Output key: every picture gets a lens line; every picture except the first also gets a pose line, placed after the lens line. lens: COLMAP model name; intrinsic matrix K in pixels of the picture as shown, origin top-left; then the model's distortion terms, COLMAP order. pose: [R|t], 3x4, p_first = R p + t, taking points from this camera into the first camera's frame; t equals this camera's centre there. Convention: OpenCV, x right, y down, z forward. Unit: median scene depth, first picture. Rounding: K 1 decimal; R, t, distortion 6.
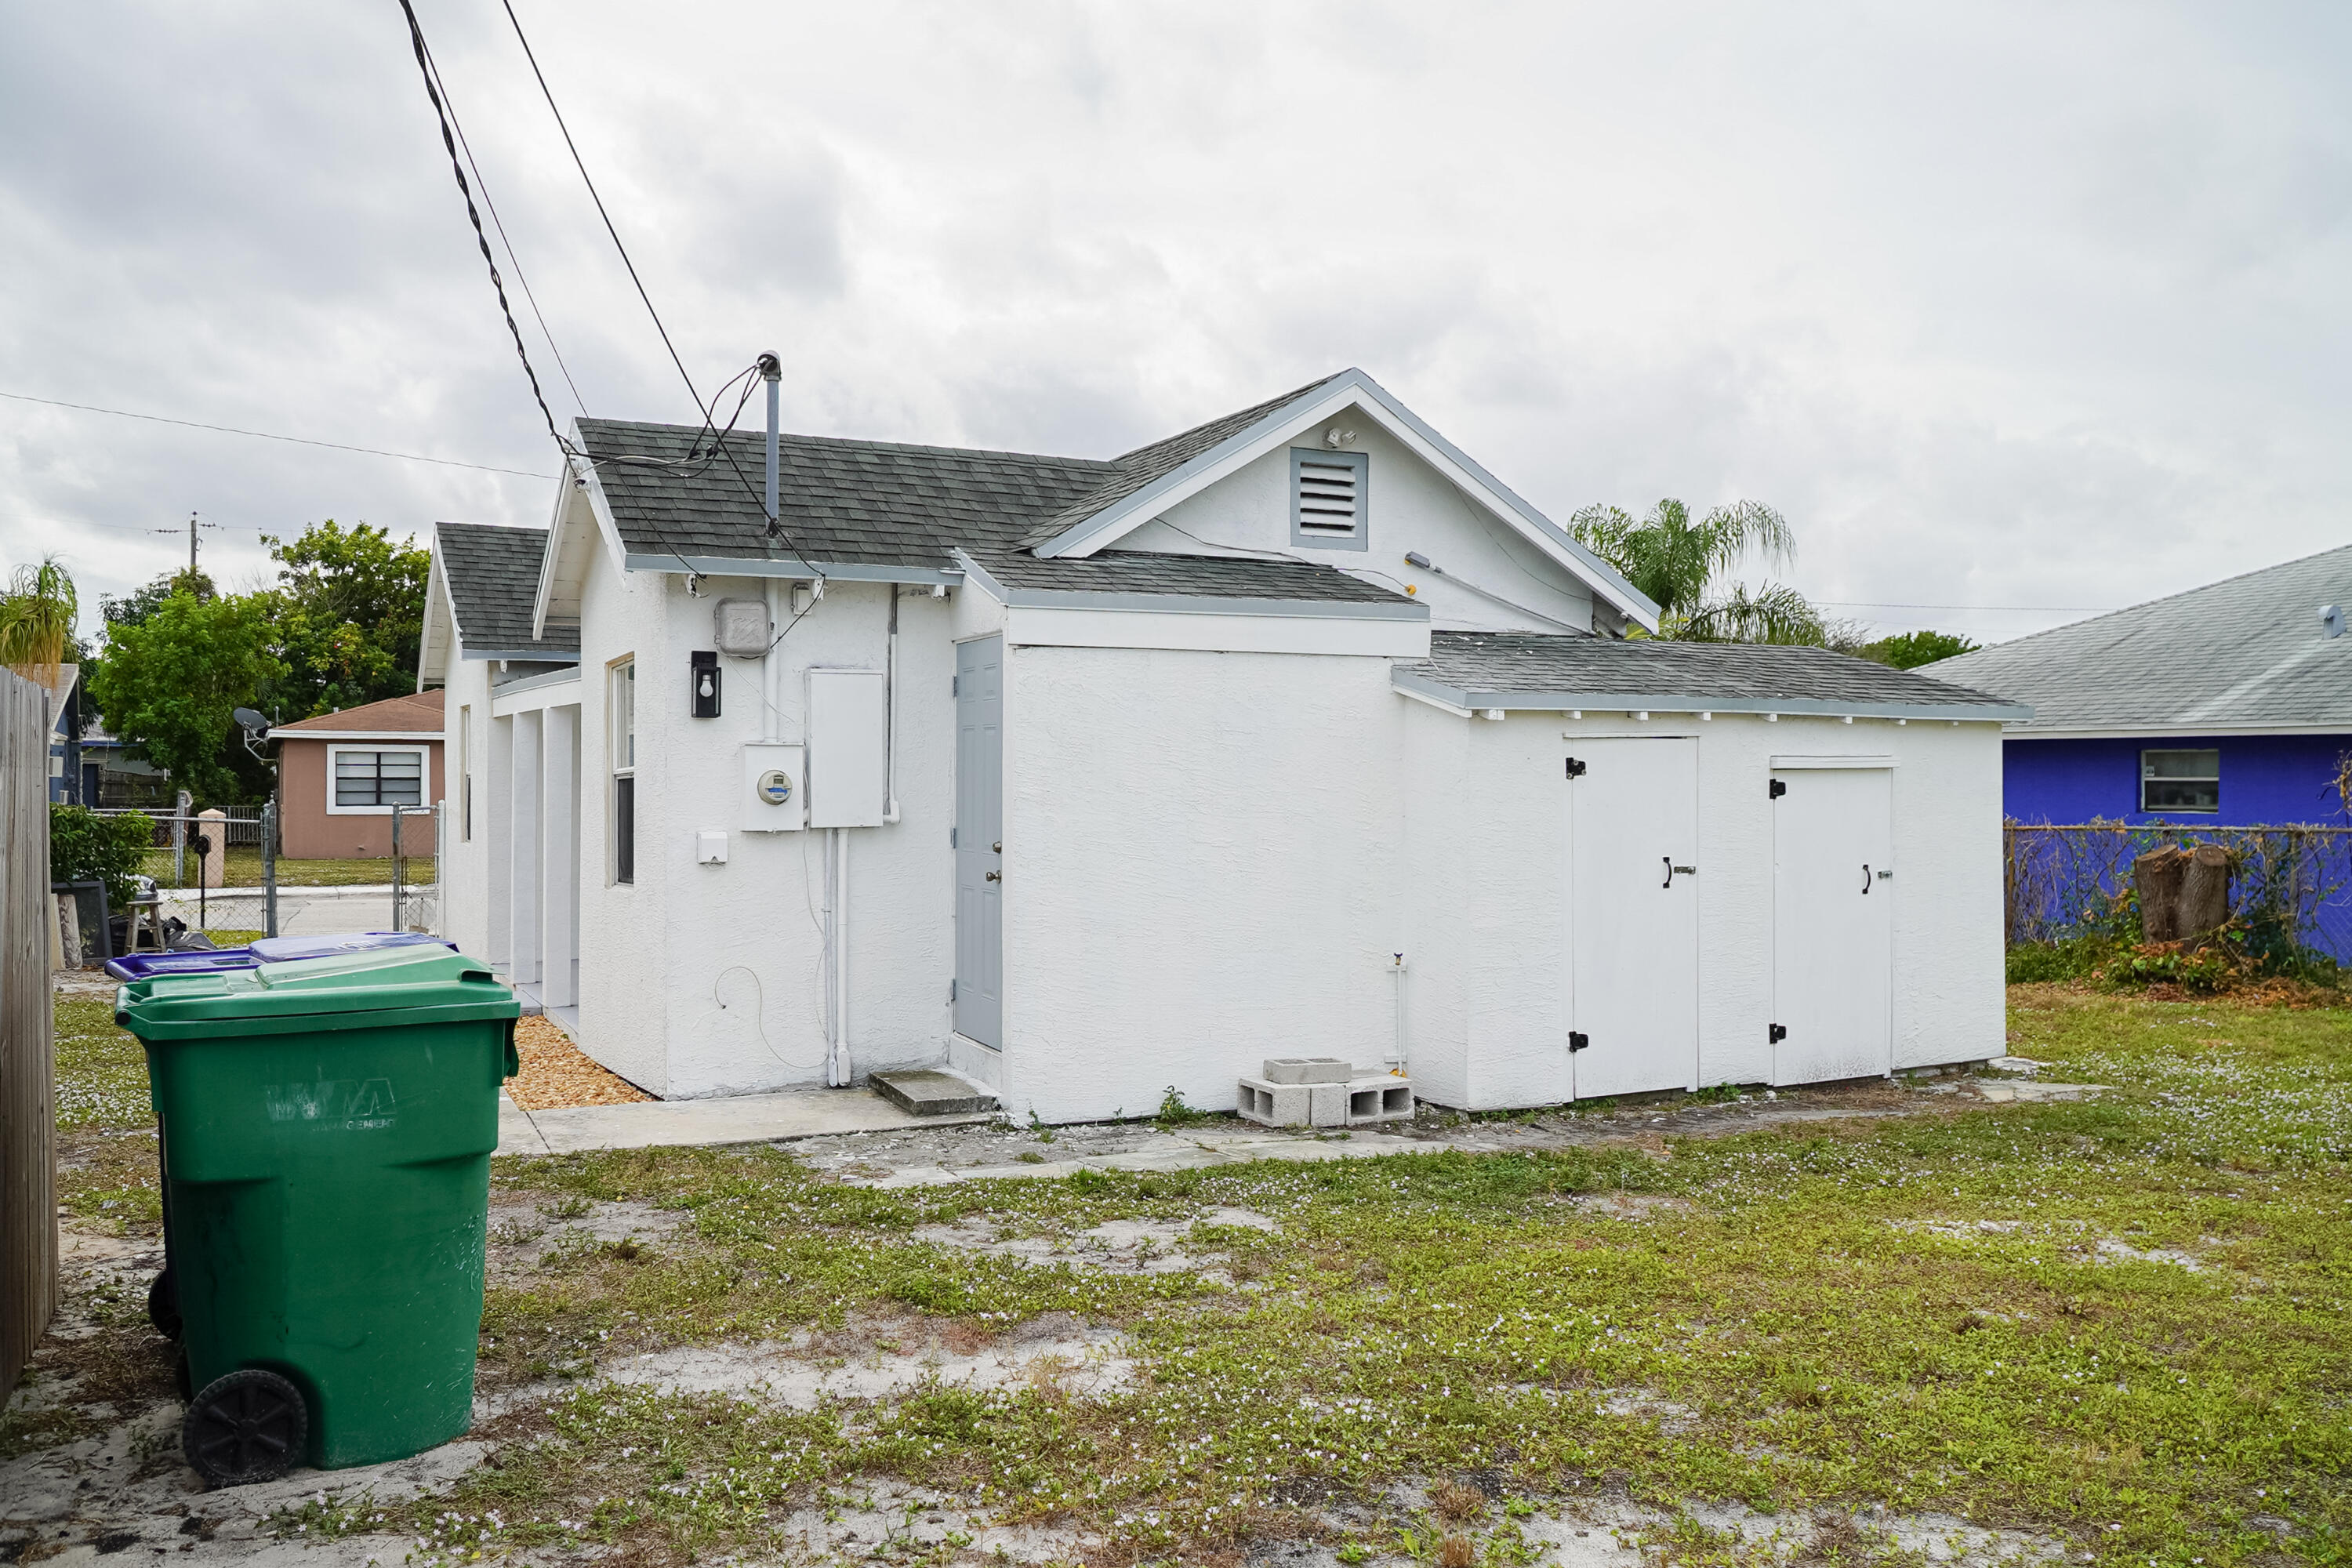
lens RADIAL K [[1939.9, 0, 1169.1], [0, 1939.9, 782.0], [0, 0, 1]] dist [0.008252, -0.038710]
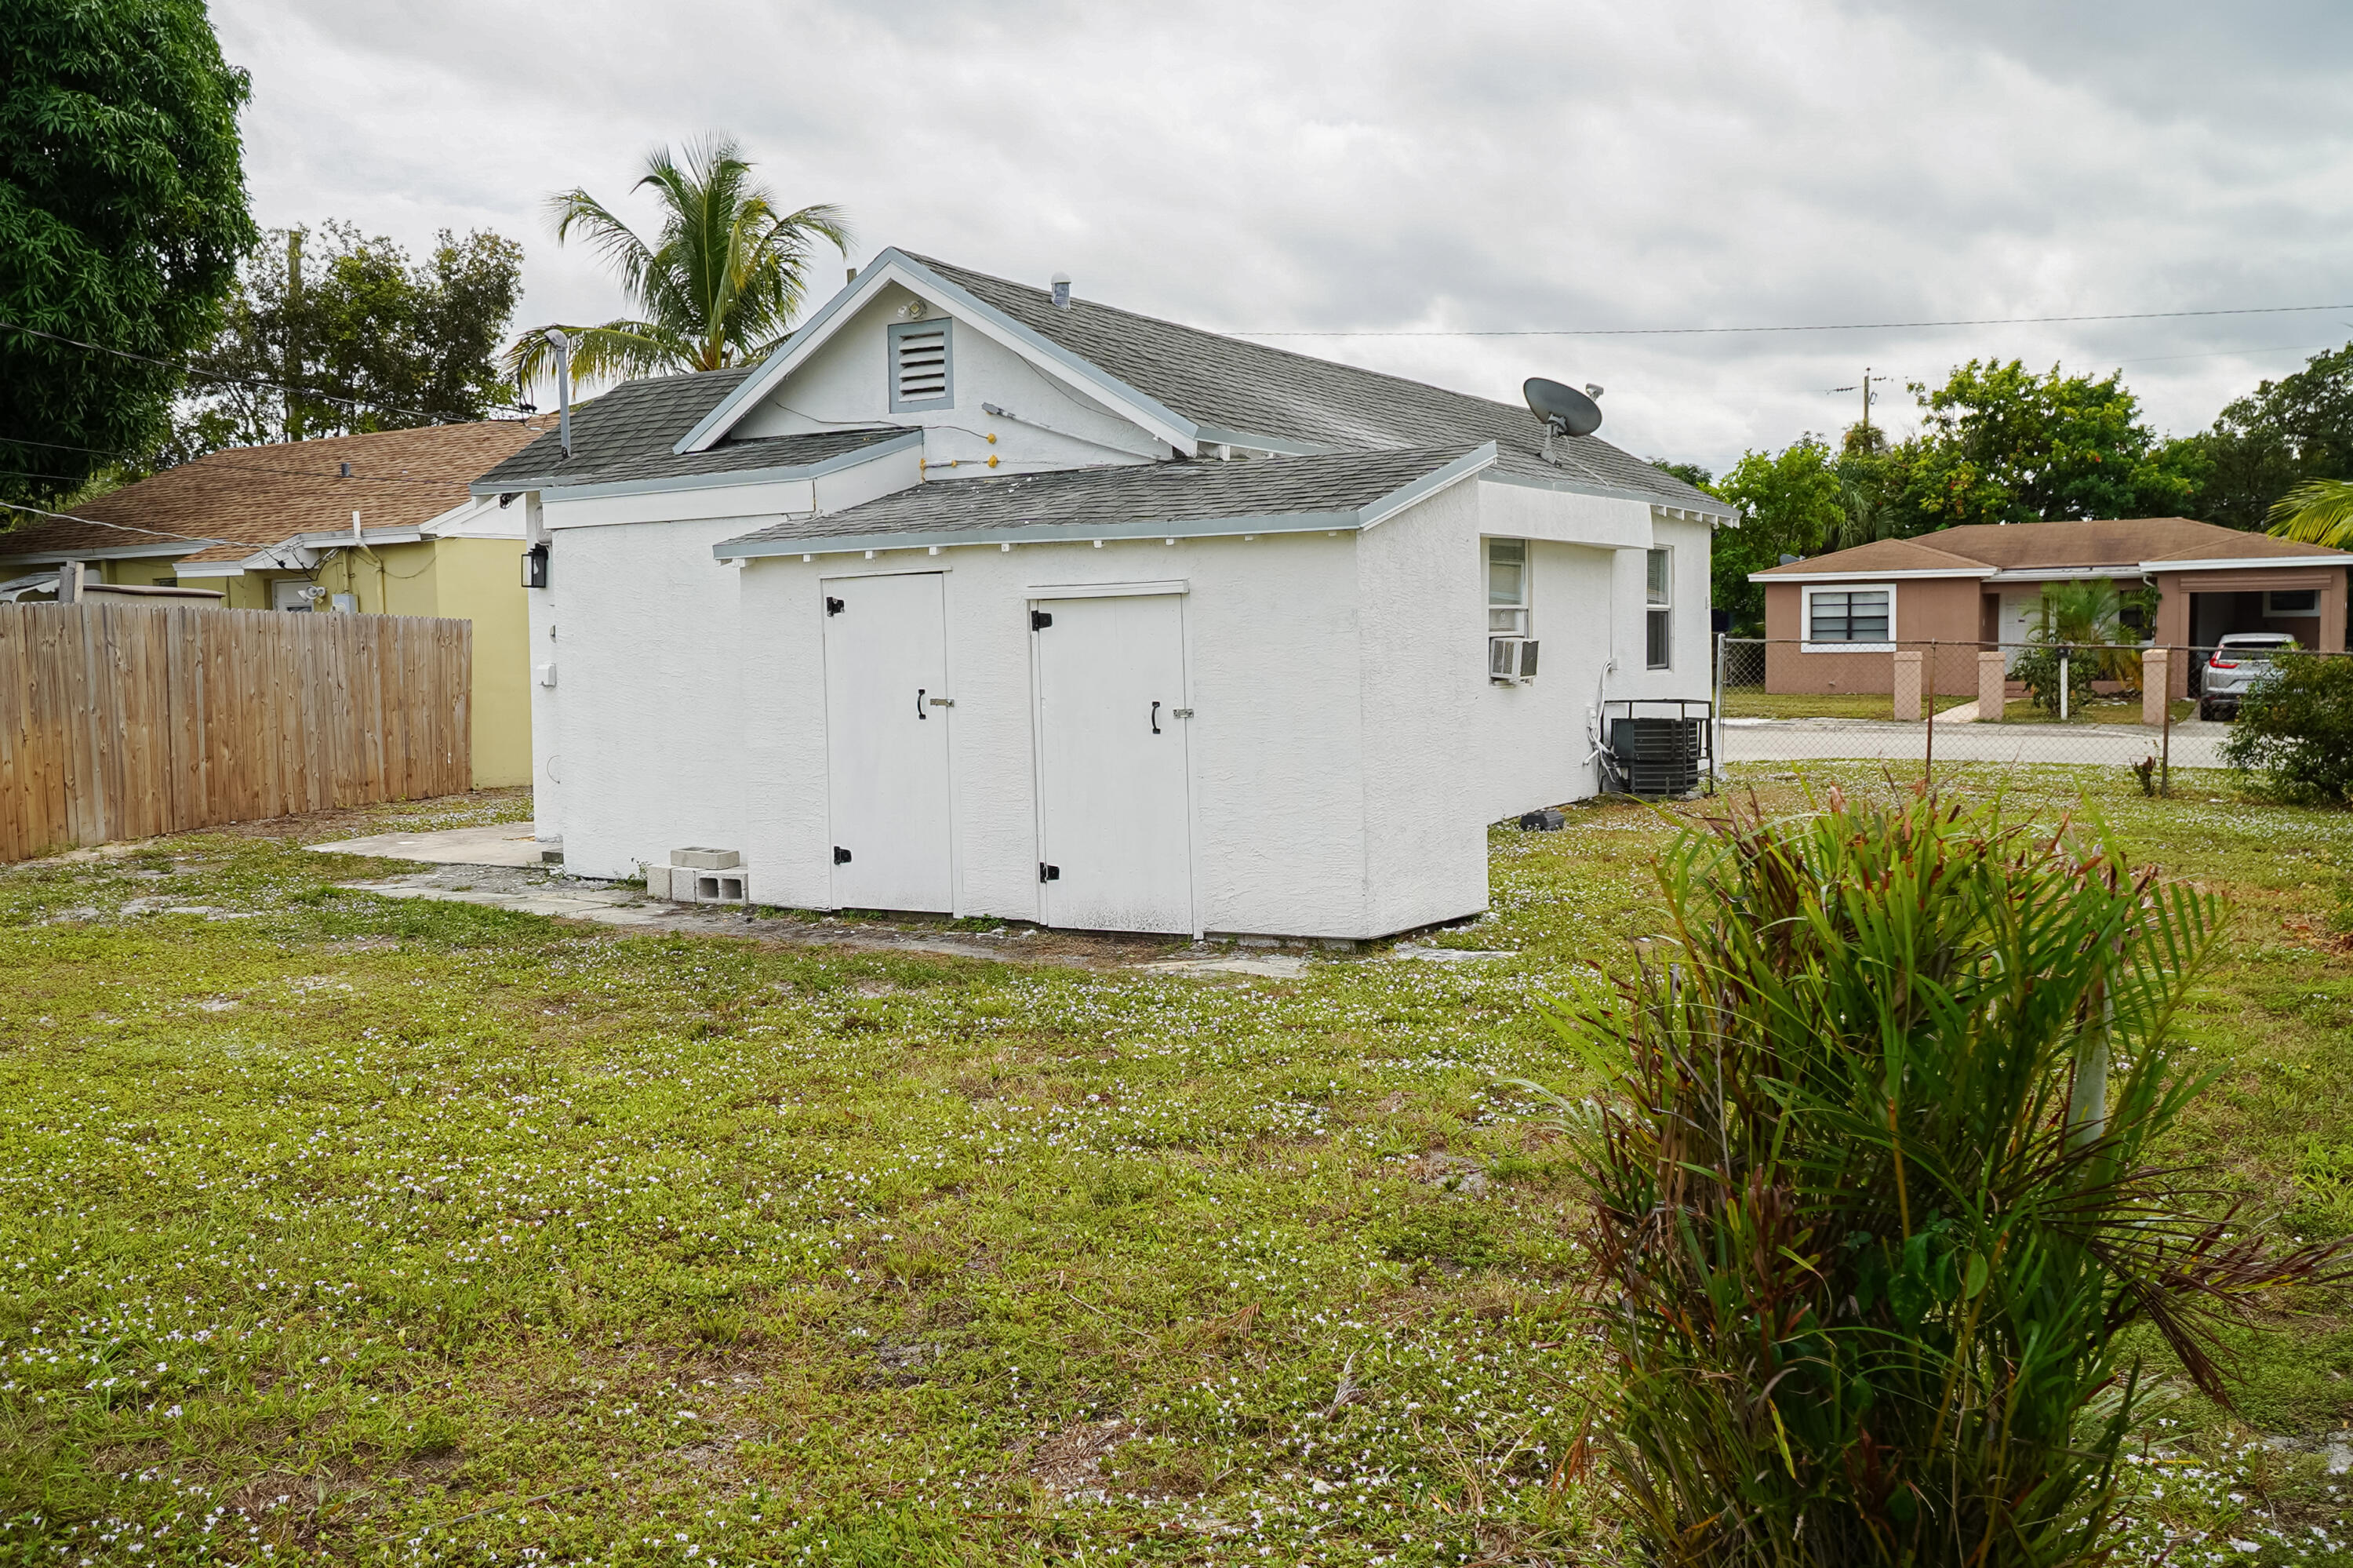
lens RADIAL K [[1946.6, 0, 1185.9], [0, 1946.6, 783.4], [0, 0, 1]] dist [0.010724, -0.010791]
pose [[0.553890, 0.050279, -0.831070, 1.092987], [0.019380, 0.997126, 0.073242, 0.013925], [0.832364, -0.056674, 0.551324, 0.492227]]
